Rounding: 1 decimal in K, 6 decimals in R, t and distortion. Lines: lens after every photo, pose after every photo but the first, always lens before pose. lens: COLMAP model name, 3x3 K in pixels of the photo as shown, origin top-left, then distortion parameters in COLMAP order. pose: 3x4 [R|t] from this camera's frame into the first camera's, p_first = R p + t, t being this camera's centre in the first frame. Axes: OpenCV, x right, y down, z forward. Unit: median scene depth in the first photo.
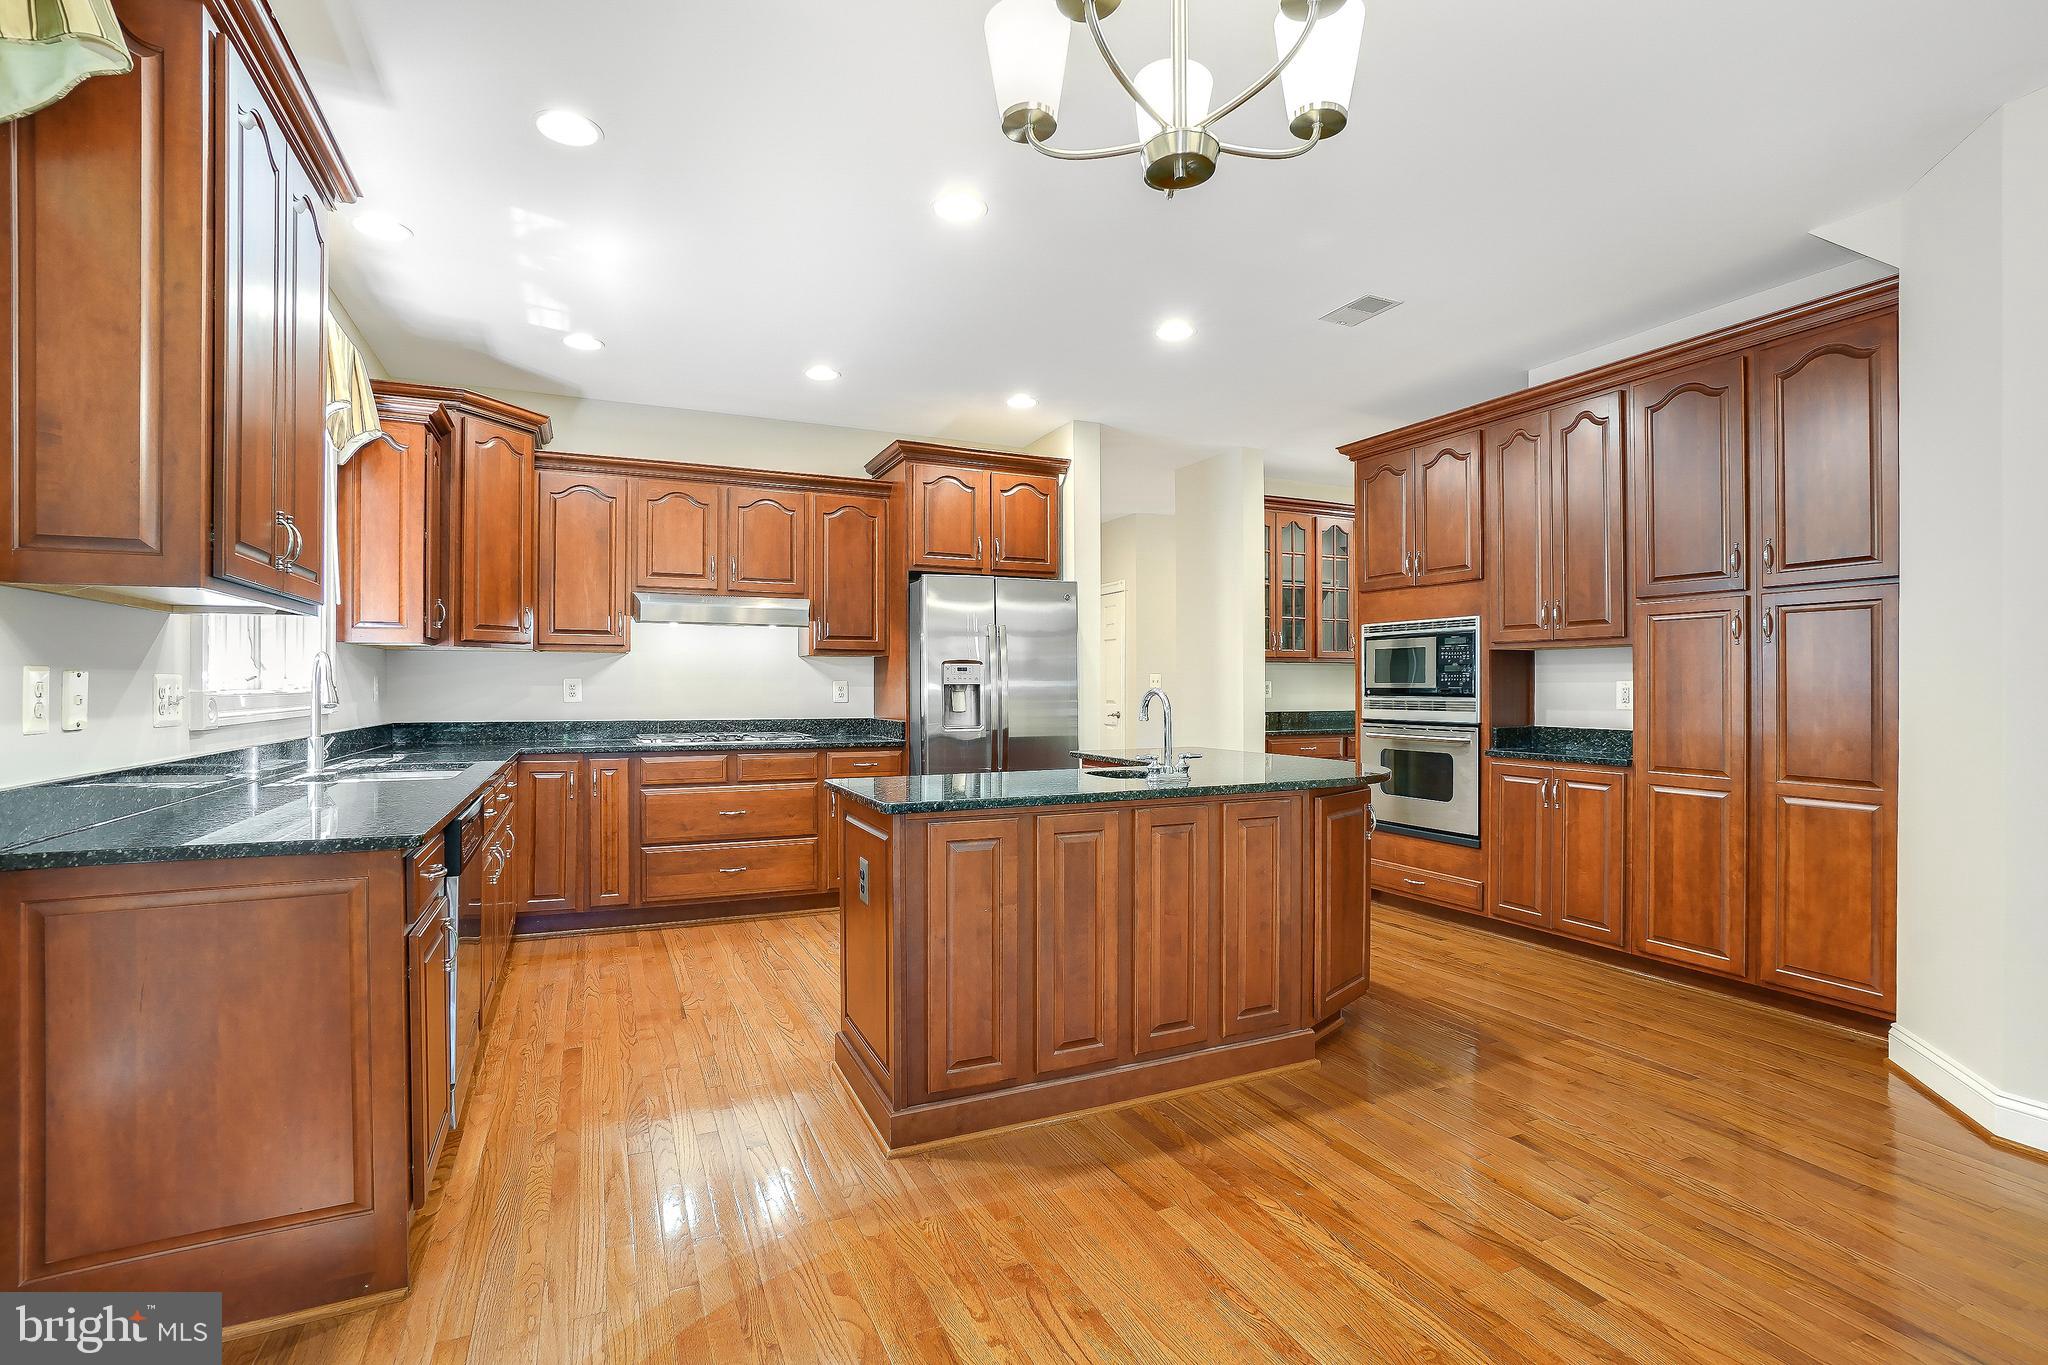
lens RADIAL K [[915.2, 0, 1020.6], [0, 915.2, 684.3], [0, 0, 1]] dist [-0.009748, 0.001601]
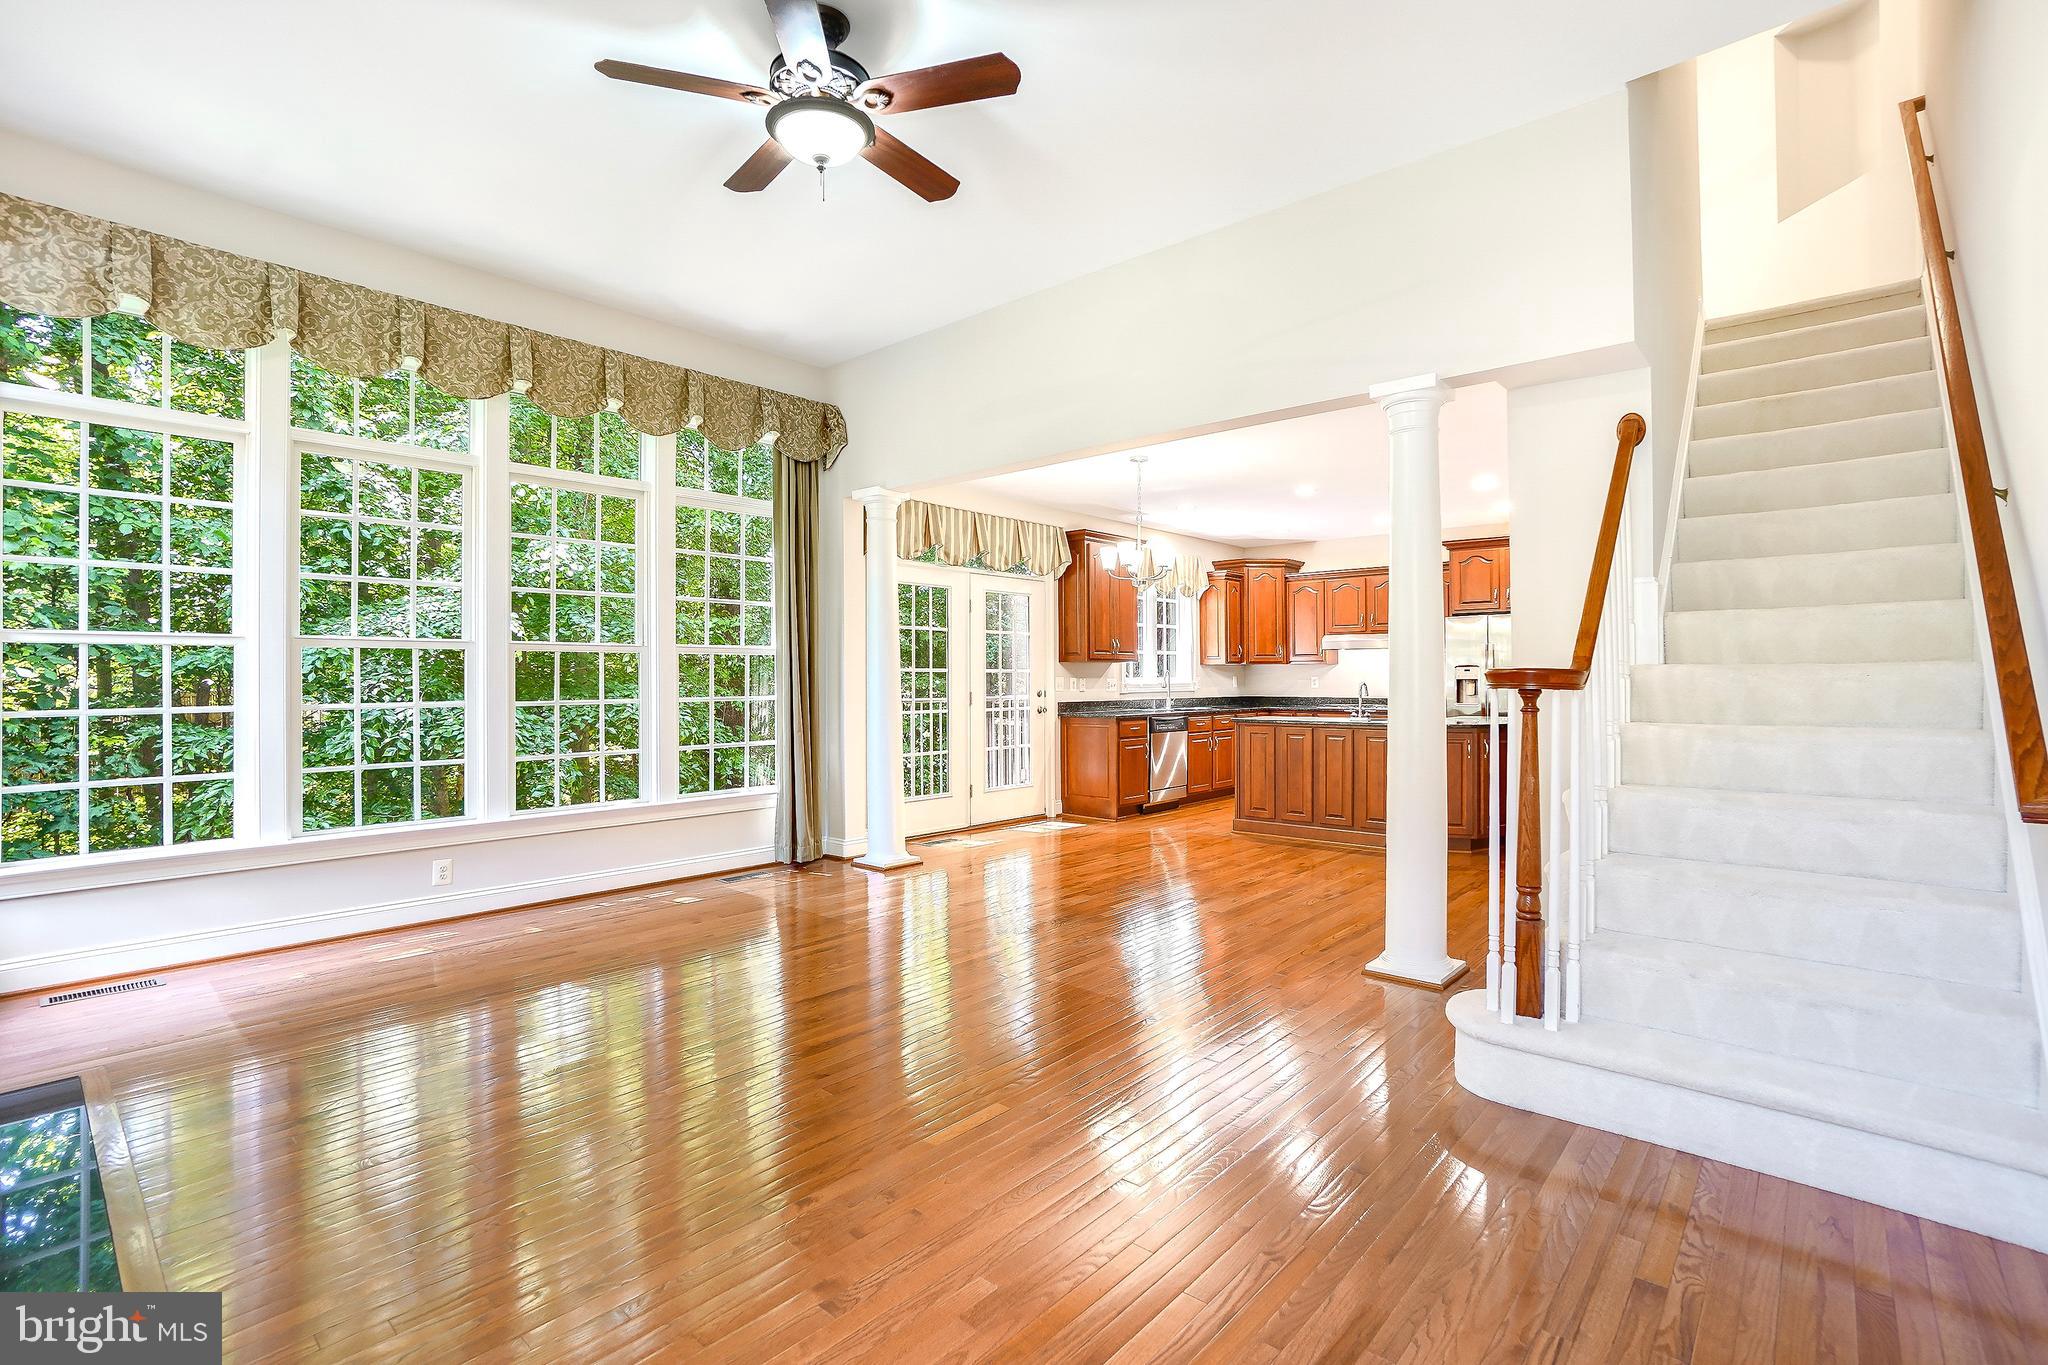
lens RADIAL K [[915.2, 0, 1022.4], [0, 915.2, 680.4], [0, 0, 1]] dist [-0.009748, 0.001601]
pose [[0.402450, -0.004687, -0.915430, 1.257323], [0.004540, 0.999985, -0.003124, 0.003909], [0.915431, -0.002898, 0.402466, -0.468794]]
